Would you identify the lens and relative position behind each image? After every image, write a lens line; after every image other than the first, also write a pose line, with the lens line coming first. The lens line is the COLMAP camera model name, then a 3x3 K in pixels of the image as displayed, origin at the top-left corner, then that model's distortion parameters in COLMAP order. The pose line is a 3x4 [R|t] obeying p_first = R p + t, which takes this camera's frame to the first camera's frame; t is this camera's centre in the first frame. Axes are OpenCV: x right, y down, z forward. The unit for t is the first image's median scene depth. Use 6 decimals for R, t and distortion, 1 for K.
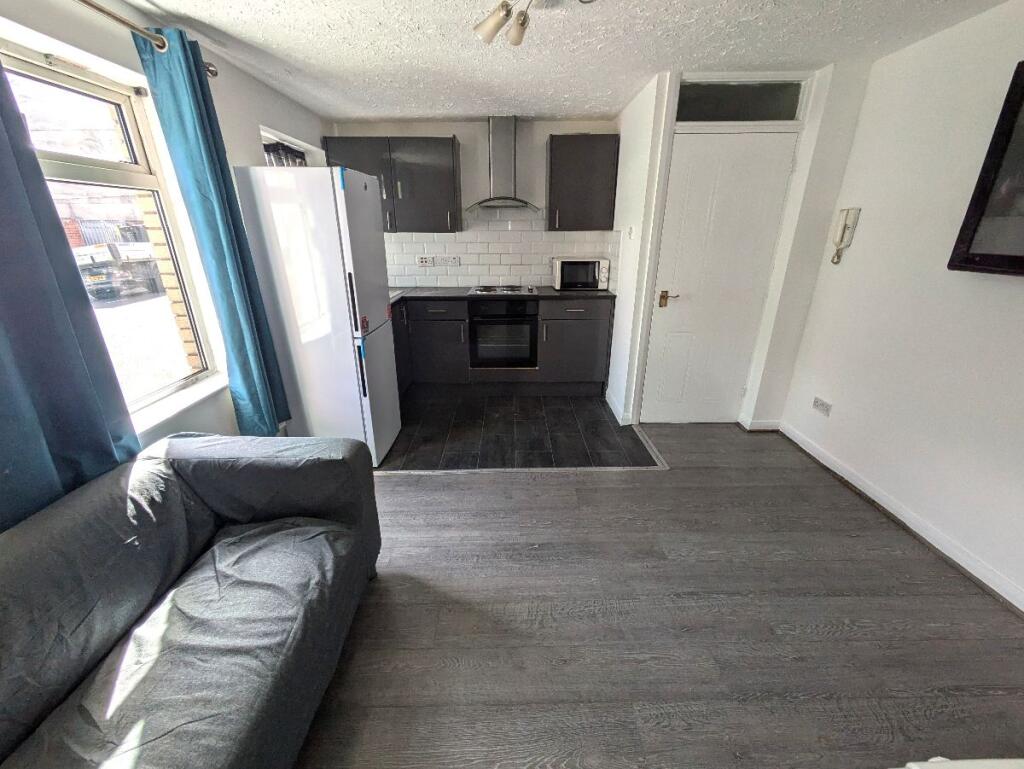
lens RADIAL K [[403.8, 0, 512.0], [0, 403.8, 384.5], [0, 0, 1]] dist [0.001323, 0.000515]
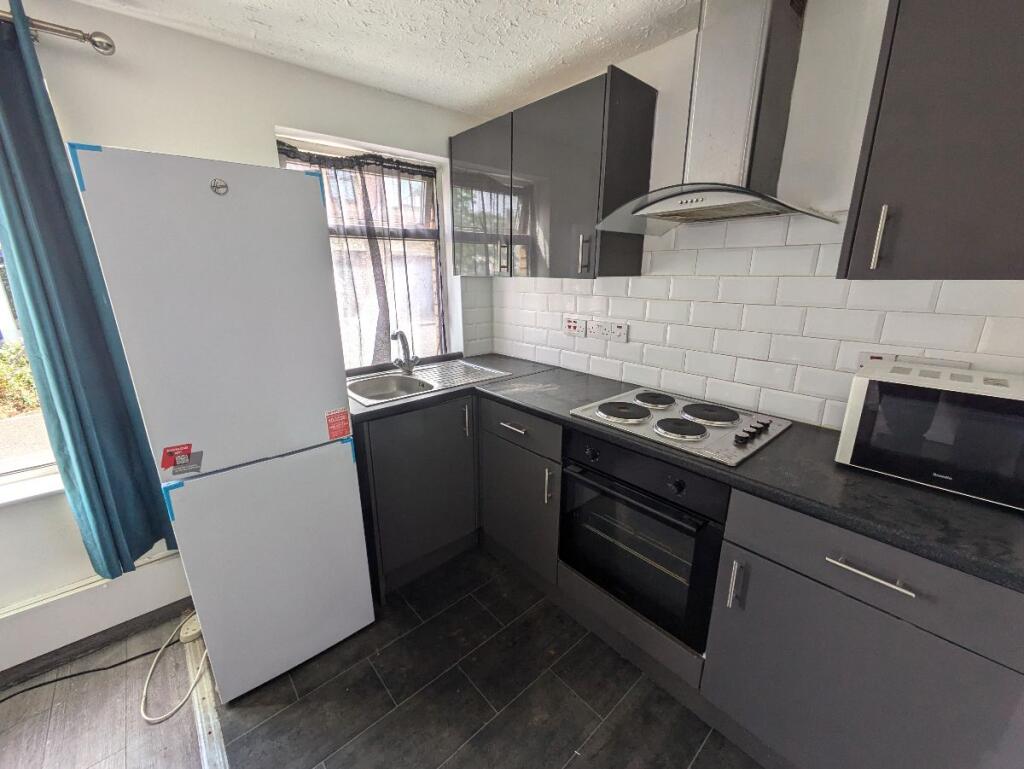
lens RADIAL K [[403.8, 0, 512.0], [0, 403.8, 384.5], [0, 0, 1]] dist [0.001323, 0.000515]
pose [[0.660641, 0.202736, -0.722808, 0.217703], [-0.267957, 0.963101, 0.025223, -0.318481], [0.701250, 0.177018, 0.690589, 0.824903]]
